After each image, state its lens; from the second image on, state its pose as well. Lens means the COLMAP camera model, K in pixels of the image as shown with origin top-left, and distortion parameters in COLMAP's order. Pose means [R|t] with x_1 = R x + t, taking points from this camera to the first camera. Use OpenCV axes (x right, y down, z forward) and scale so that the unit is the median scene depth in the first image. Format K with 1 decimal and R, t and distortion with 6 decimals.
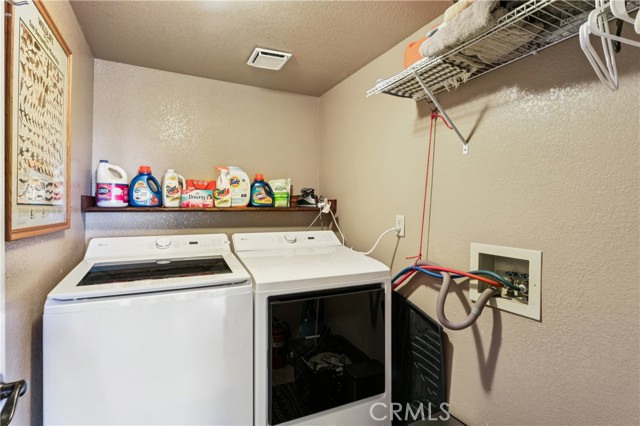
lens RADIAL K [[316.0, 0, 319.6], [0, 316.0, 211.1], [0, 0, 1]] dist [0.003487, -0.000045]
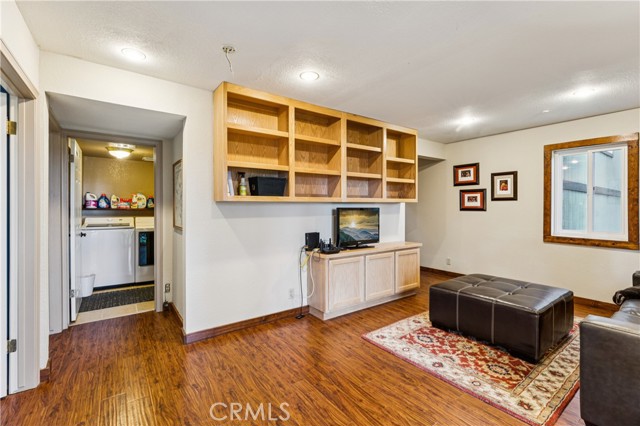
lens RADIAL K [[289.2, 0, 321.2], [0, 289.2, 211.5], [0, 0, 1]] dist [-0.005676, 0.002385]
pose [[0.987821, 0.002488, 0.155575, 0.967870], [-0.001734, 0.999986, -0.004987, 0.025389], [-0.155585, 0.004657, 0.987812, -1.848365]]
